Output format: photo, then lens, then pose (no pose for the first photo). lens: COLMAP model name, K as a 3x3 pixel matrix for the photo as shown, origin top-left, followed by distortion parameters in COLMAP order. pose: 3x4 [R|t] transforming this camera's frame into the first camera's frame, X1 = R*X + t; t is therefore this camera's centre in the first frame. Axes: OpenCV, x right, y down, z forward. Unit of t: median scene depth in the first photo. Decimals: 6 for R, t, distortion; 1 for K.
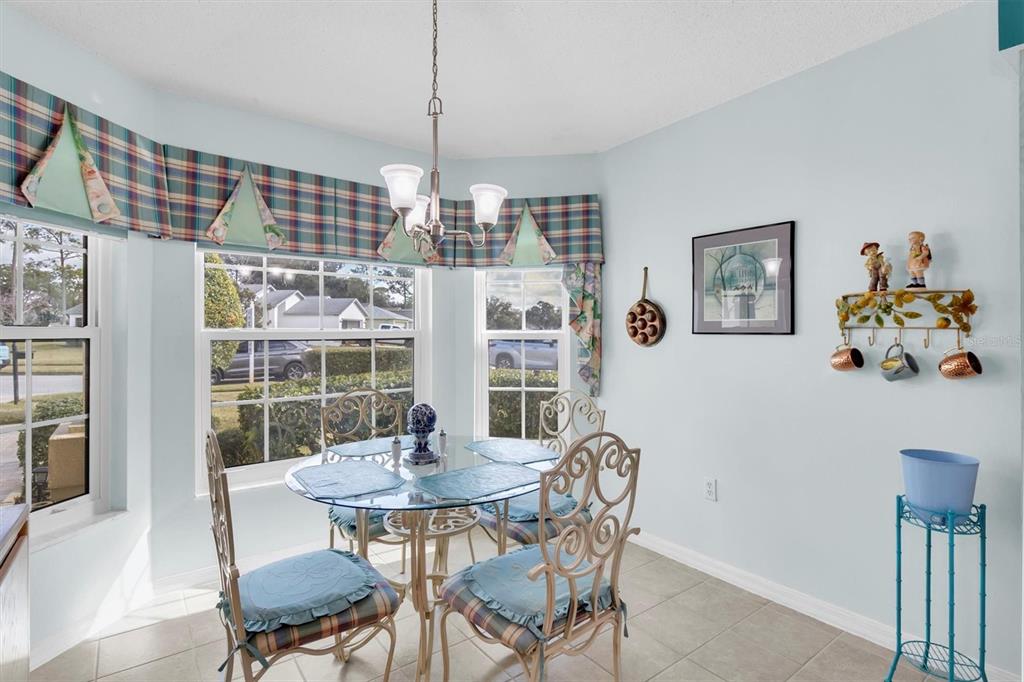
lens RADIAL K [[509.9, 0, 513.4], [0, 509.9, 334.8], [0, 0, 1]] dist [-0.004755, -0.002118]
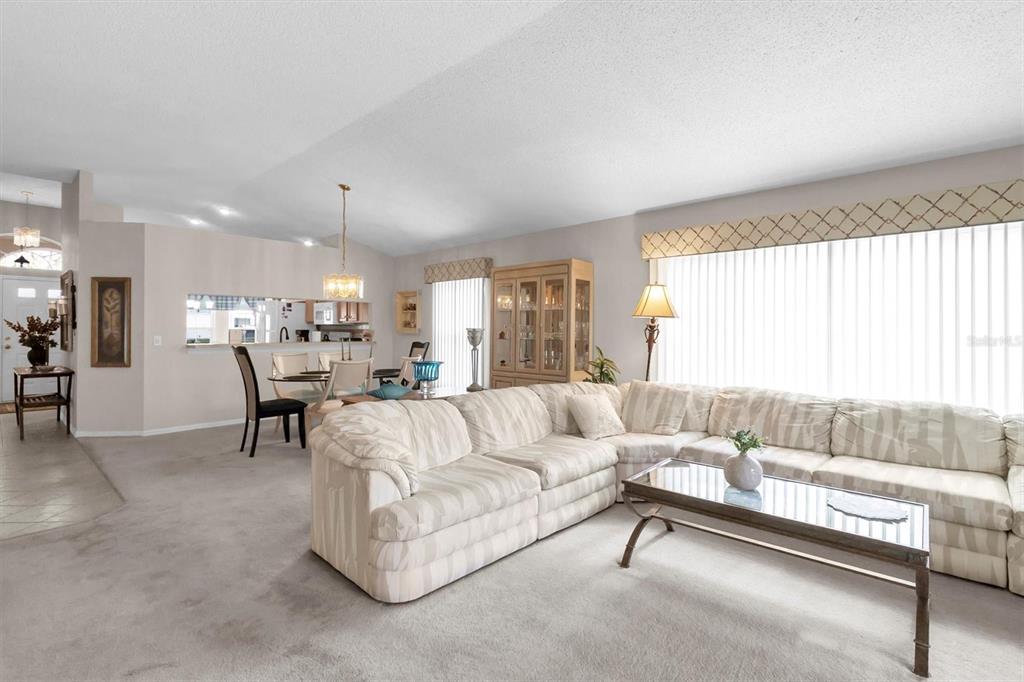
lens RADIAL K [[473.0, 0, 512.7], [0, 473.0, 331.6], [0, 0, 1]] dist [-0.001046, -0.000036]
pose [[0.981316, 0.000976, 0.192401, 1.555686], [-0.000393, 0.999995, -0.003072, 0.036827], [-0.192403, 0.002939, 0.981312, -3.319450]]
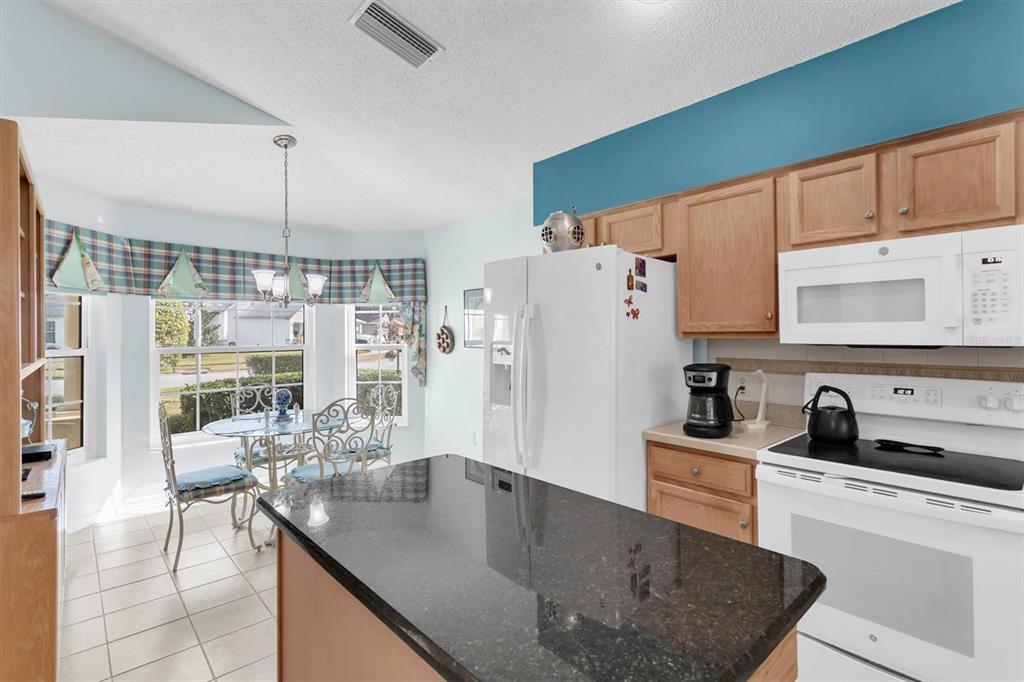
lens RADIAL K [[473.0, 0, 510.3], [0, 473.0, 332.7], [0, 0, 1]] dist [-0.001046, -0.000036]
pose [[0.994419, -0.006878, 0.105278, 0.332319], [0.007661, 0.999946, -0.007033, -0.037490], [-0.105224, 0.007800, 0.994418, -0.573455]]
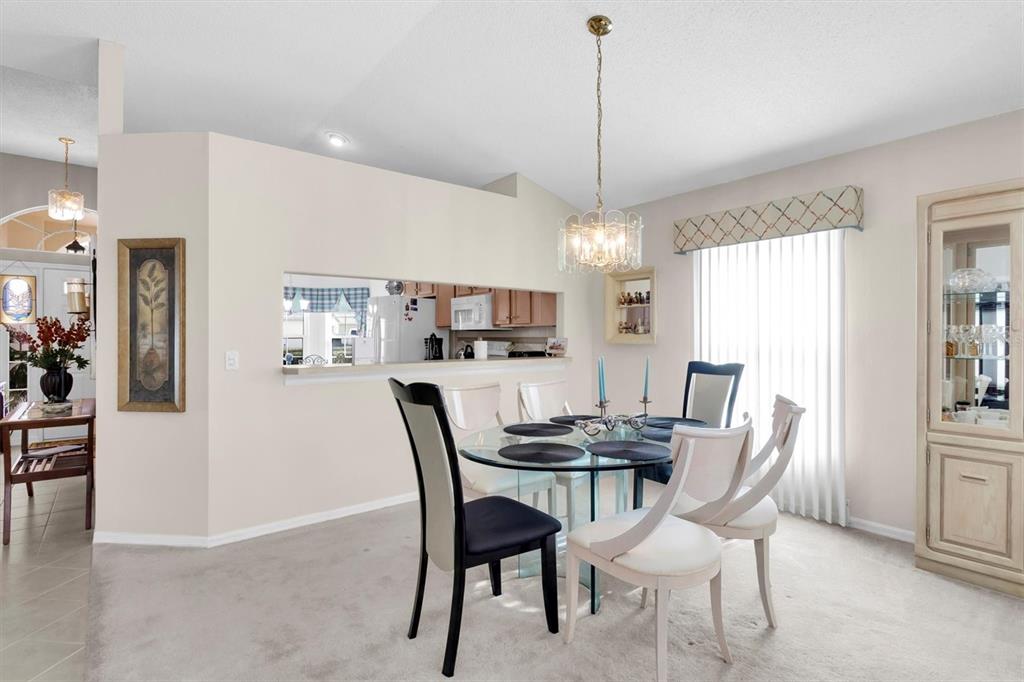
lens RADIAL K [[507.4, 0, 510.2], [0, 507.4, 341.9], [0, 0, 1]] dist [-0.001916, -0.000058]
pose [[0.999547, -0.001848, 0.030030, 1.039520], [0.001771, 0.999995, 0.002574, 0.027481], [-0.030035, -0.002520, 0.999546, -2.192105]]
